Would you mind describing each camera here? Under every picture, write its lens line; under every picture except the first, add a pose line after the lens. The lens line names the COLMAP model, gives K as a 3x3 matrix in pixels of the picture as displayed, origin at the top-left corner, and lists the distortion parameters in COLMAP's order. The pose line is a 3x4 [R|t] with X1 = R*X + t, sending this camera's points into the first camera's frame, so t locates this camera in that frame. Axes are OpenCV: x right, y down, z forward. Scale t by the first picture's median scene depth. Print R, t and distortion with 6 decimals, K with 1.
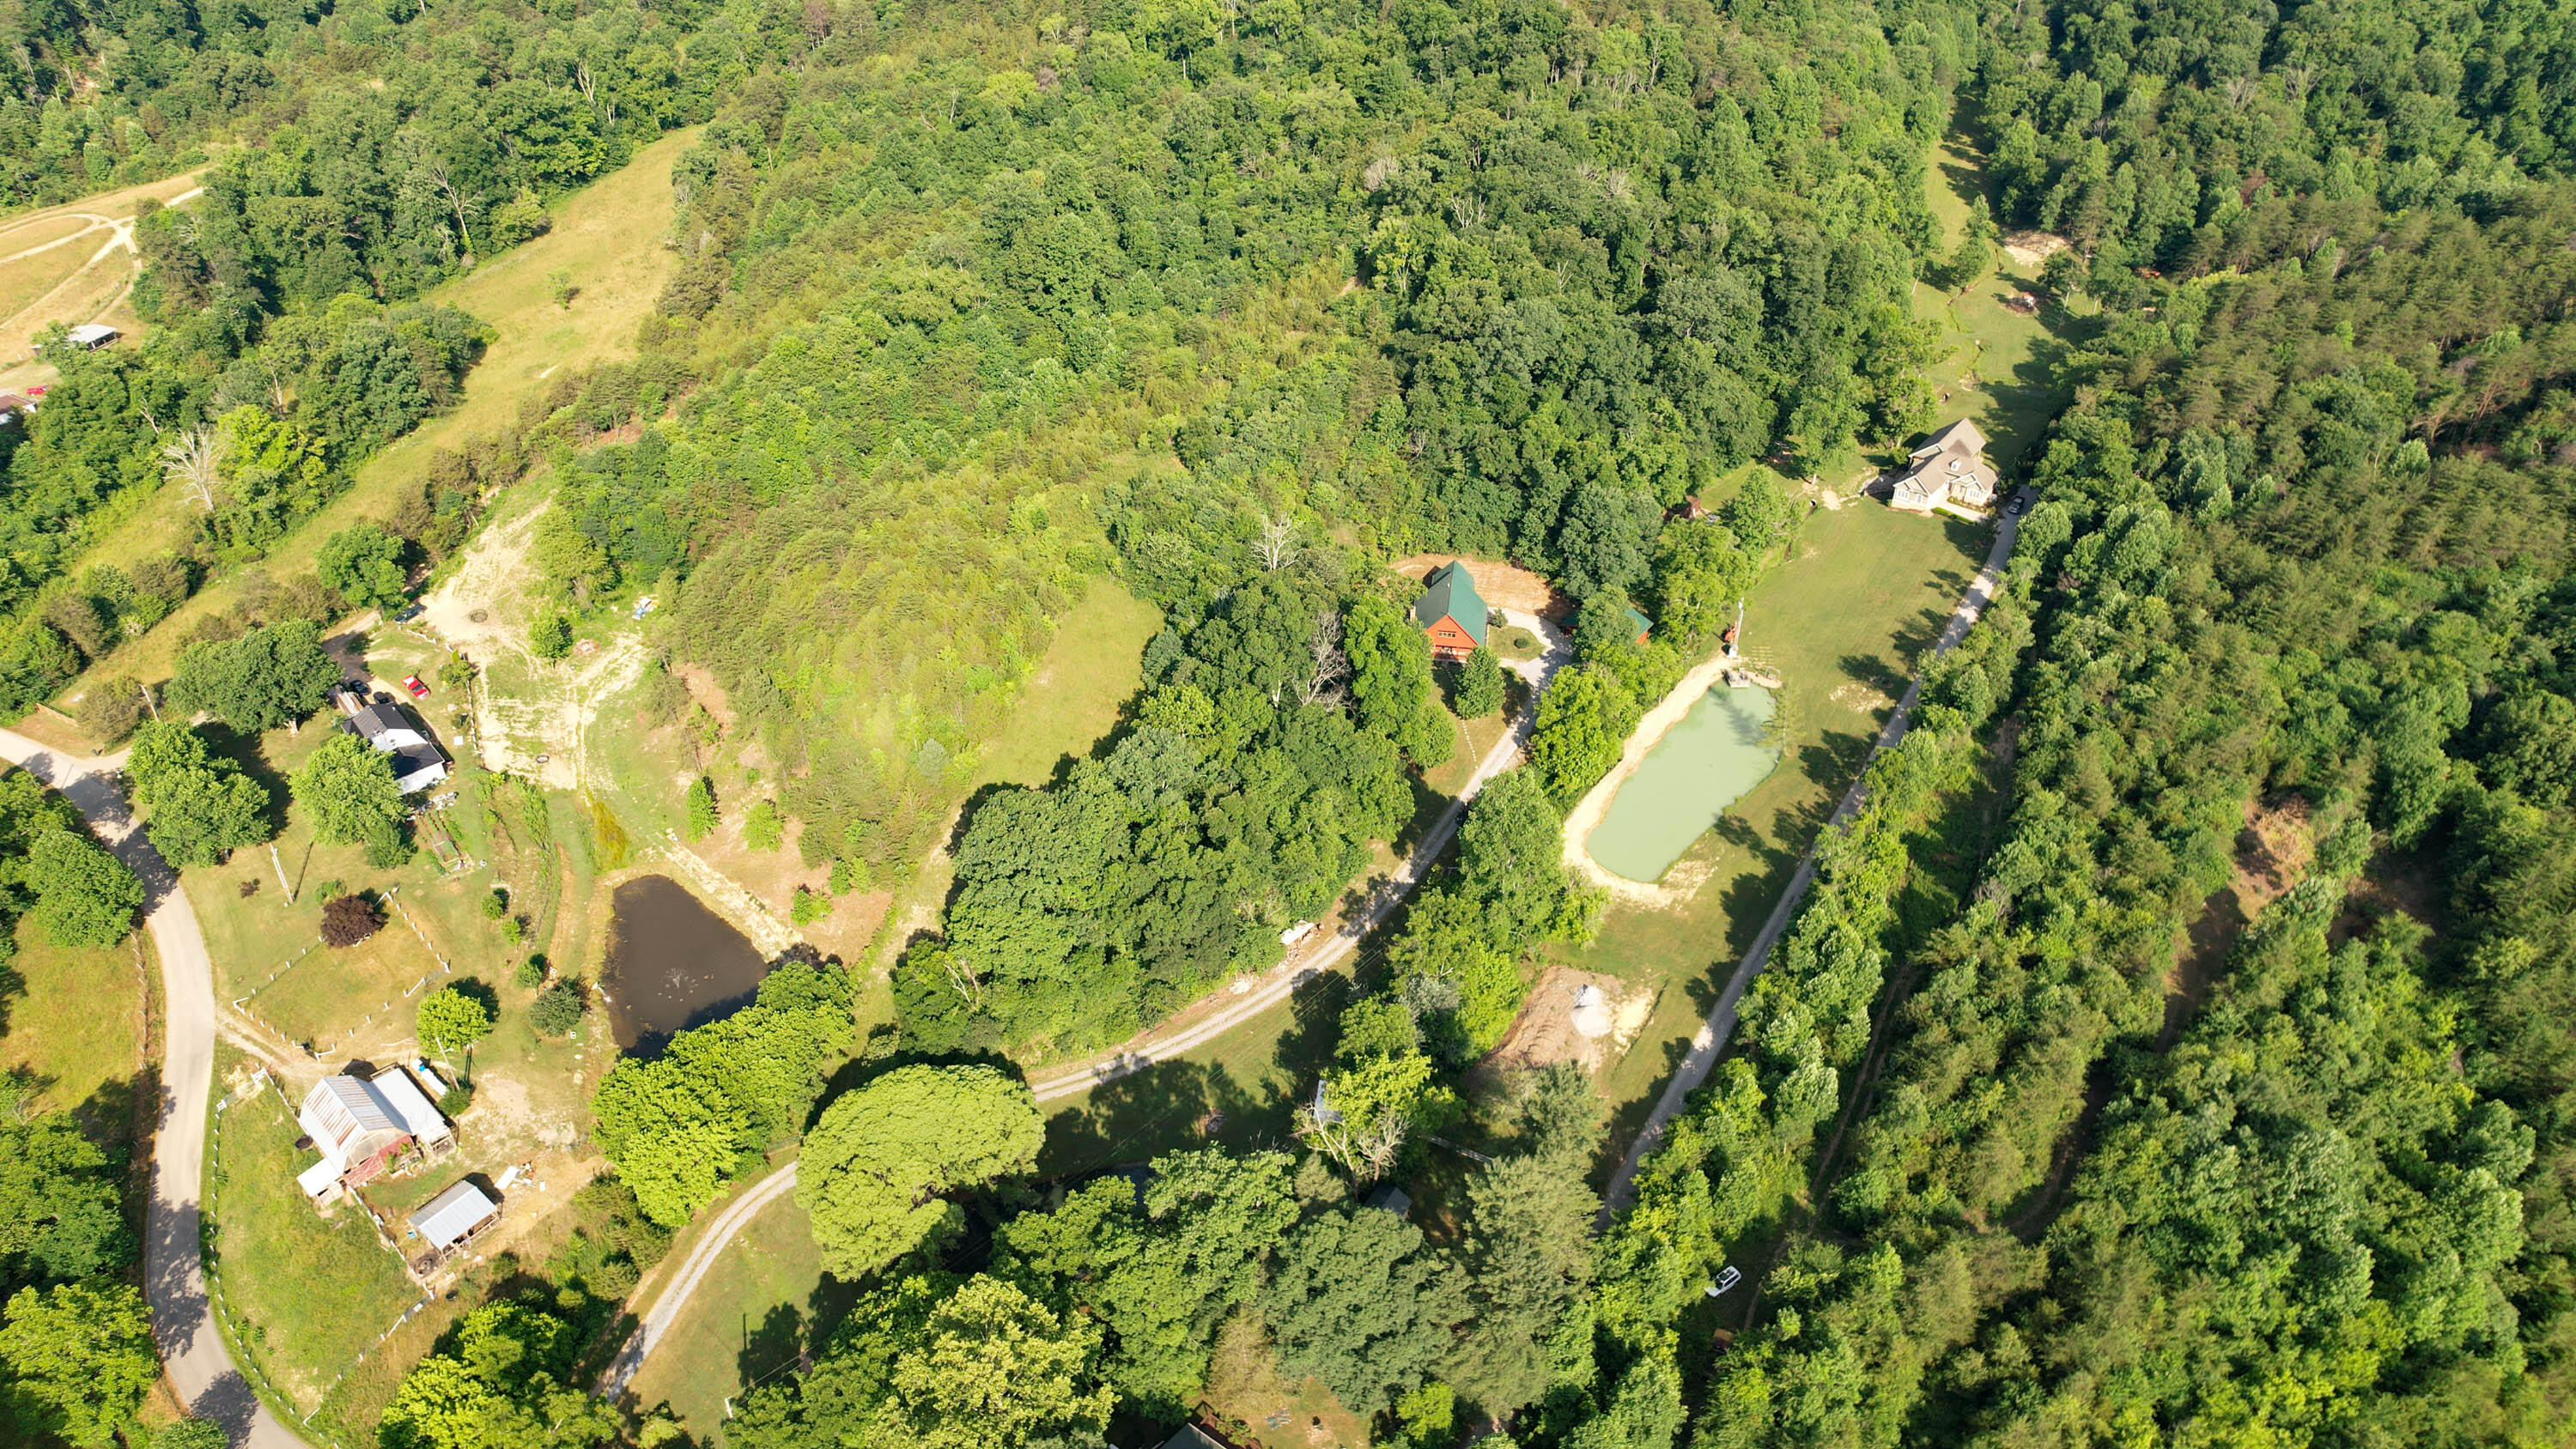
lens RADIAL K [[1640.7, 0, 1290.6], [0, 1640.7, 721.1], [0, 0, 1]] dist [-0.082417, 0.068733]
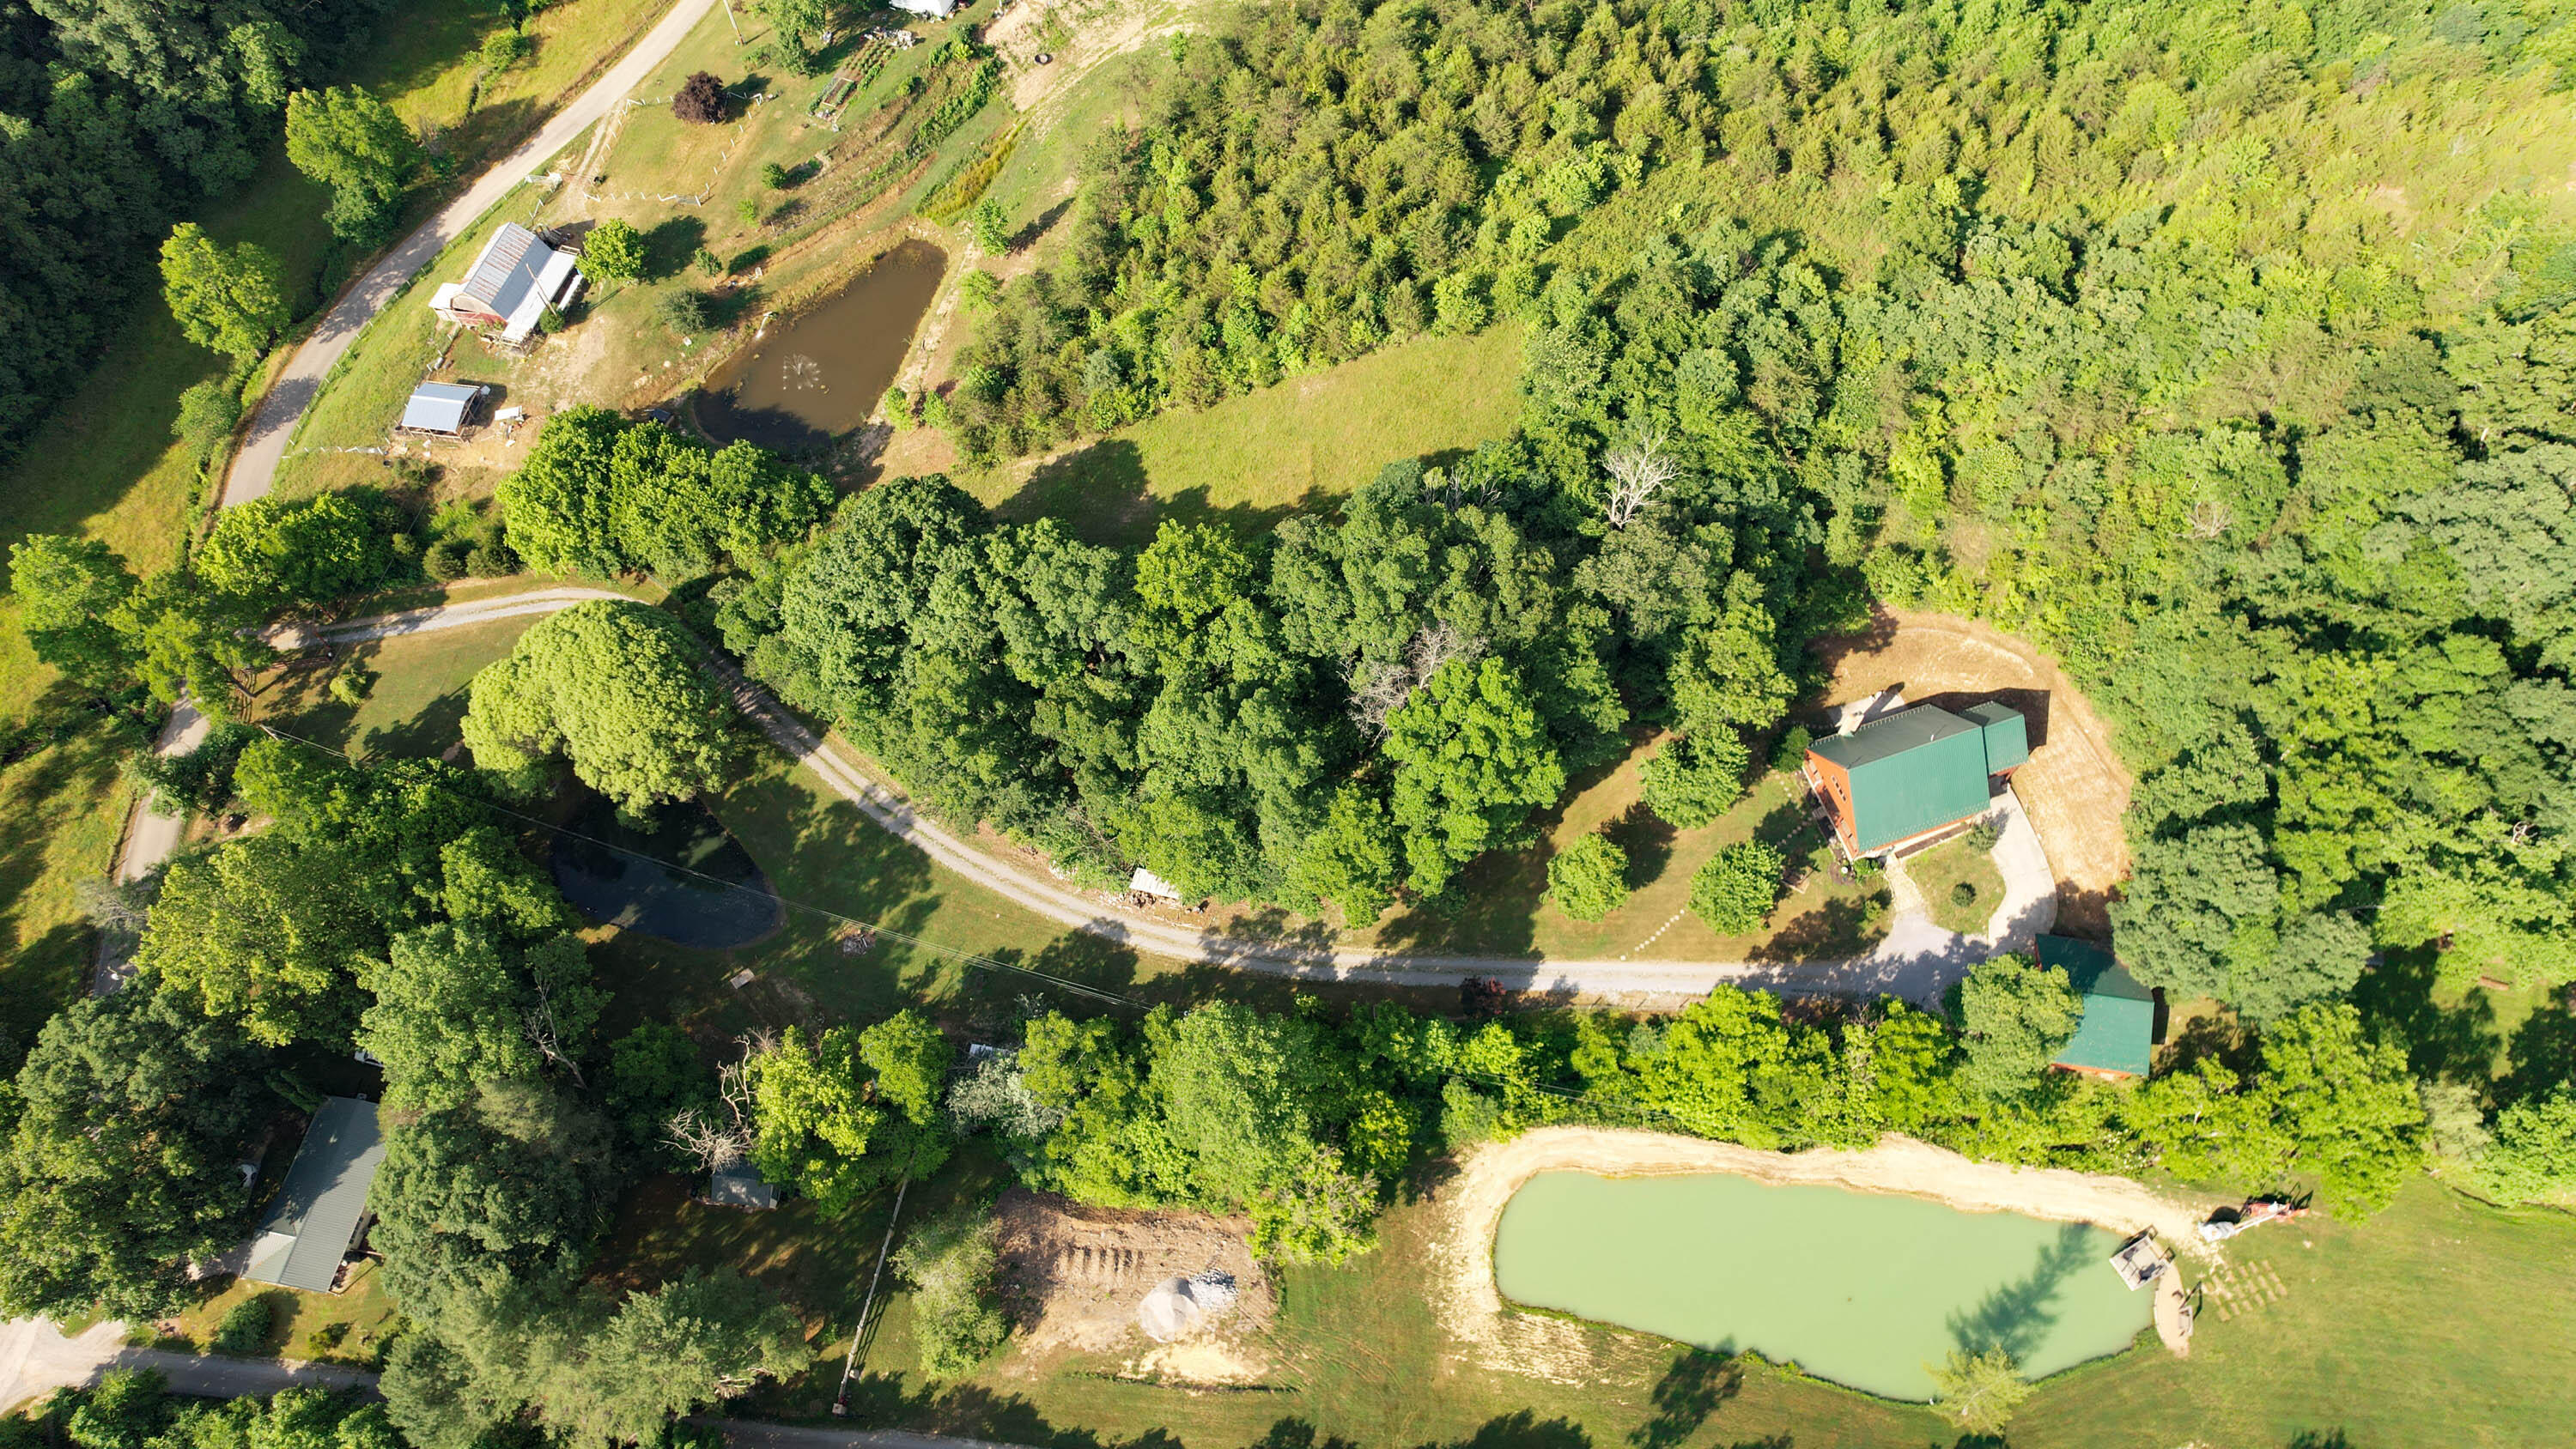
lens RADIAL K [[1640.7, 0, 1293.5], [0, 1640.7, 719.8], [0, 0, 1]] dist [-0.082417, 0.068733]
pose [[0.449607, 0.780489, -0.434385, 0.293724], [-0.491254, 0.622220, 0.609517, -0.399481], [0.746005, -0.060650, 0.663173, 0.554144]]
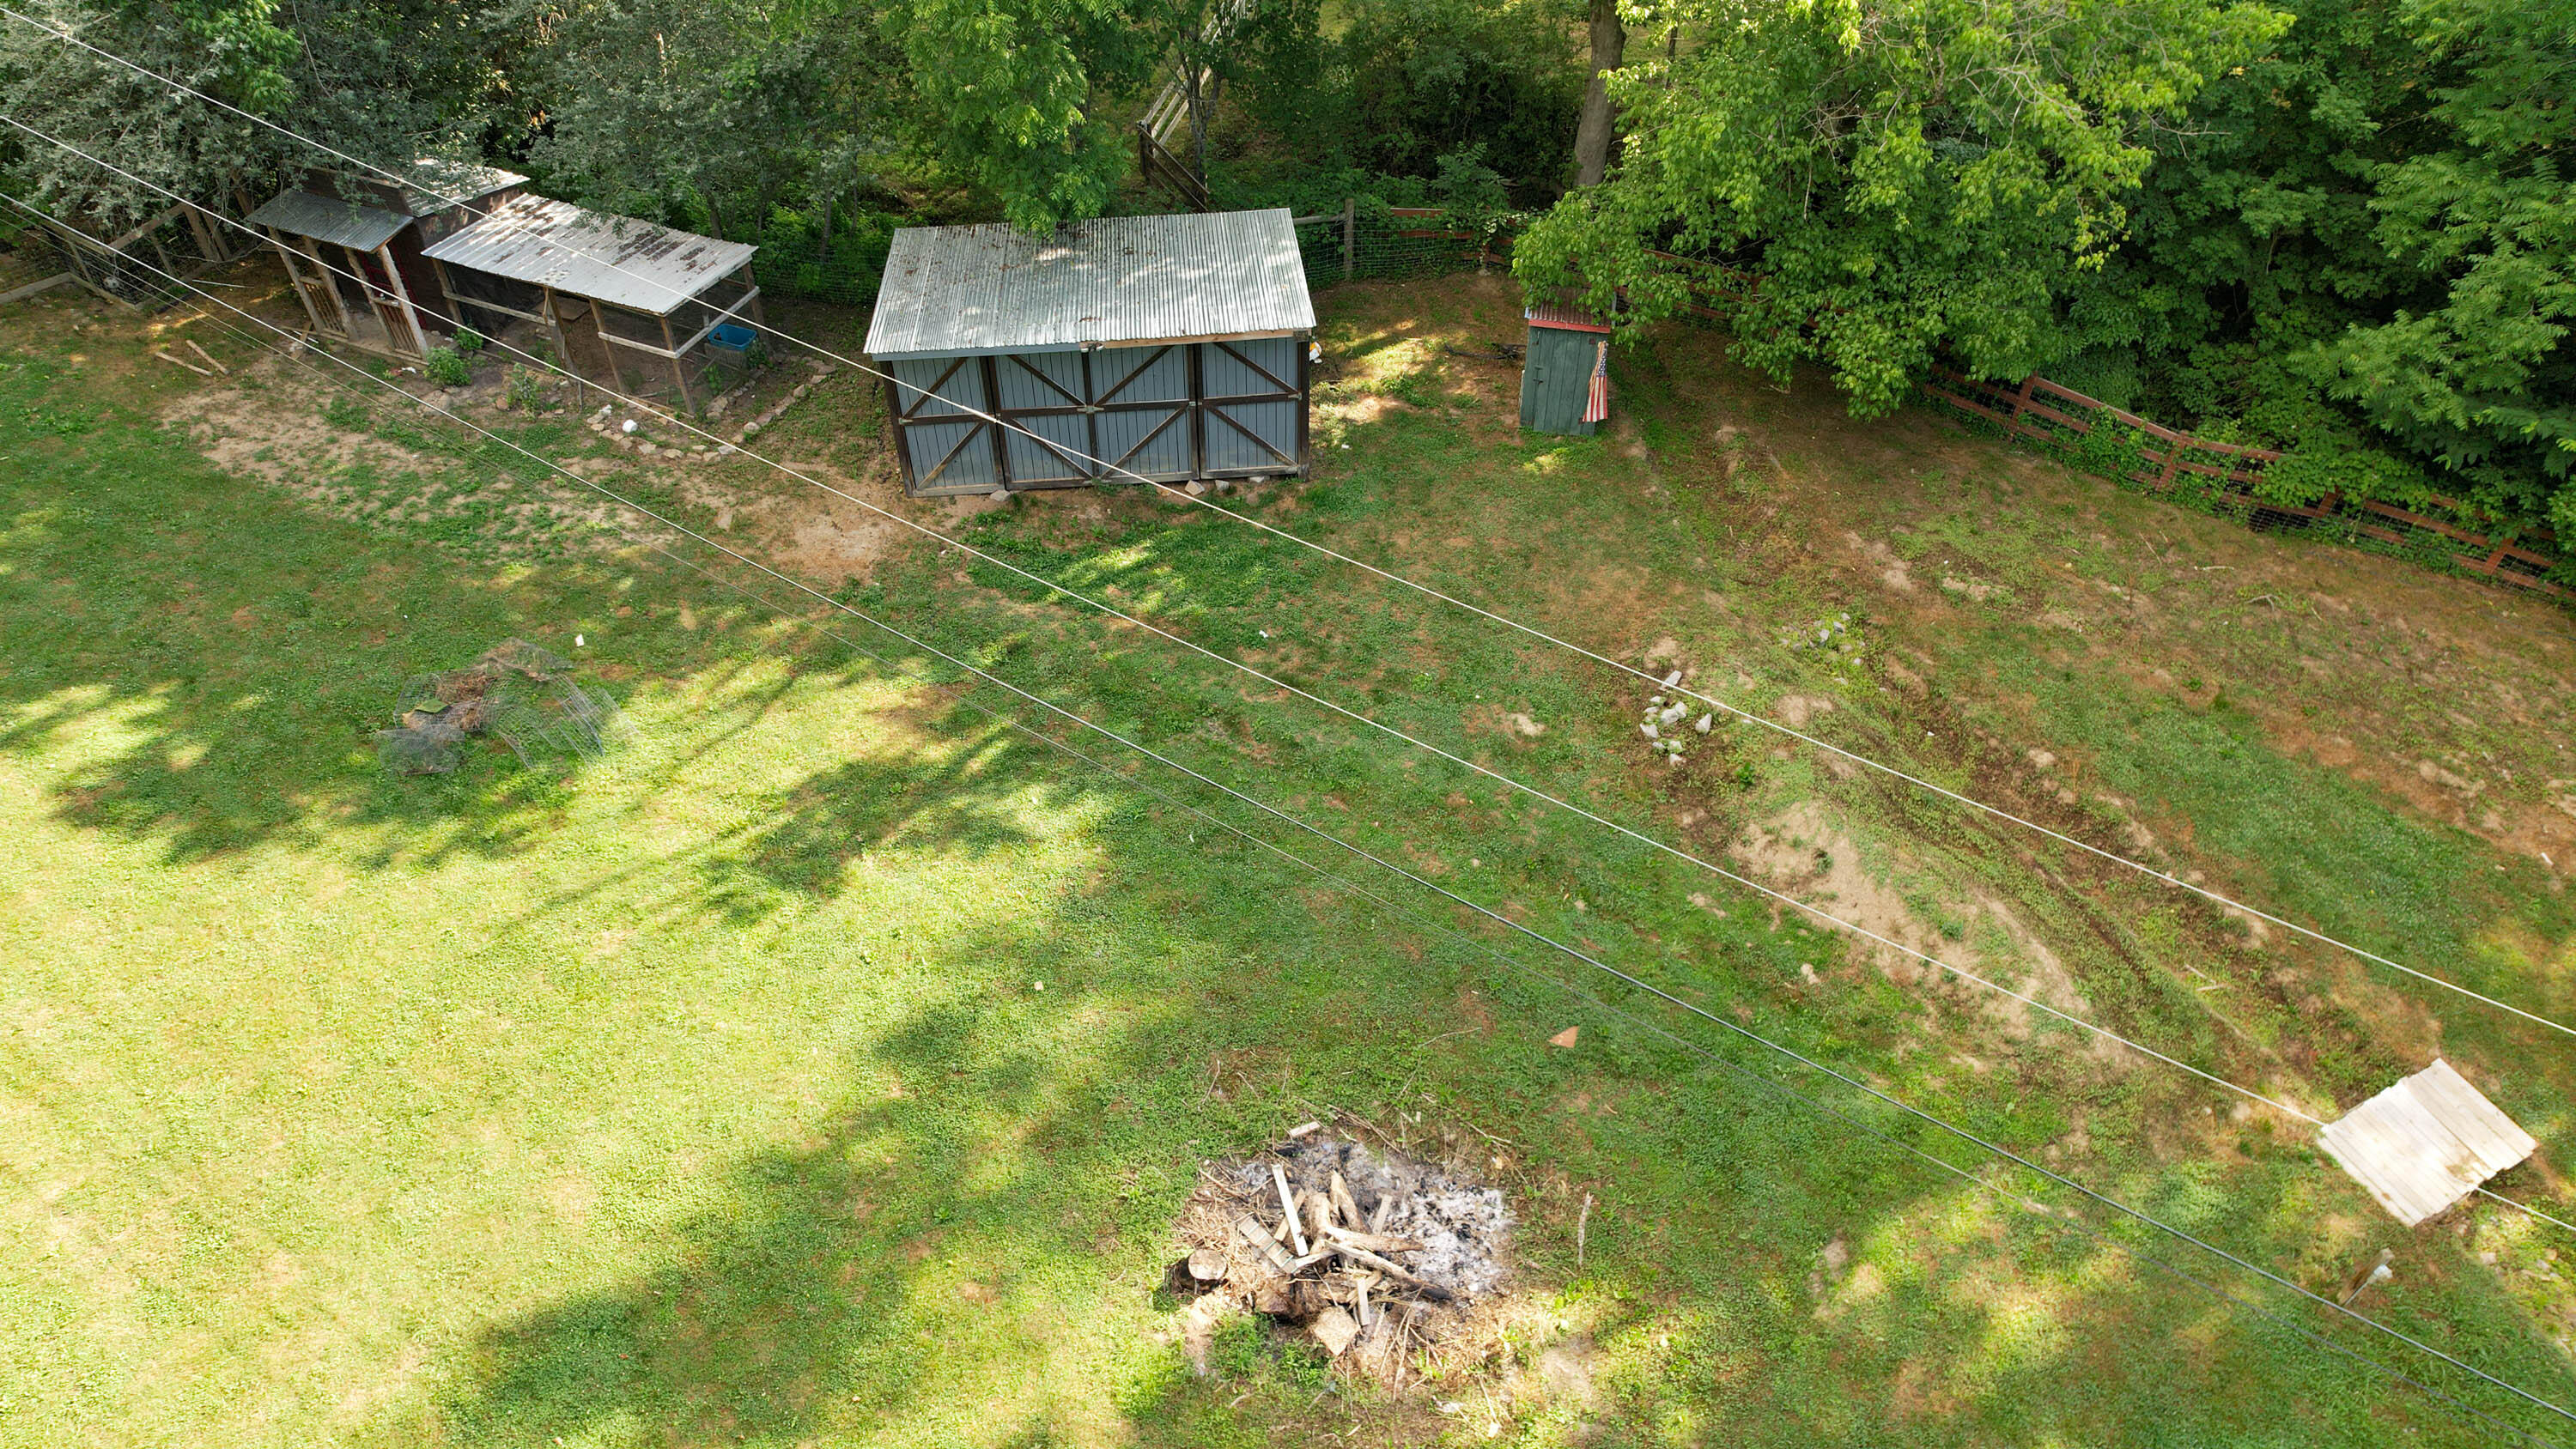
lens RADIAL K [[1640.7, 0, 1290.4], [0, 1640.7, 730.4], [0, 0, 1]] dist [-0.082417, 0.068733]
pose [[-0.244366, -0.689937, 0.681375, -0.076747], [0.545381, 0.483215, 0.684881, 0.153539], [-0.801776, 0.538971, 0.258197, 0.866275]]
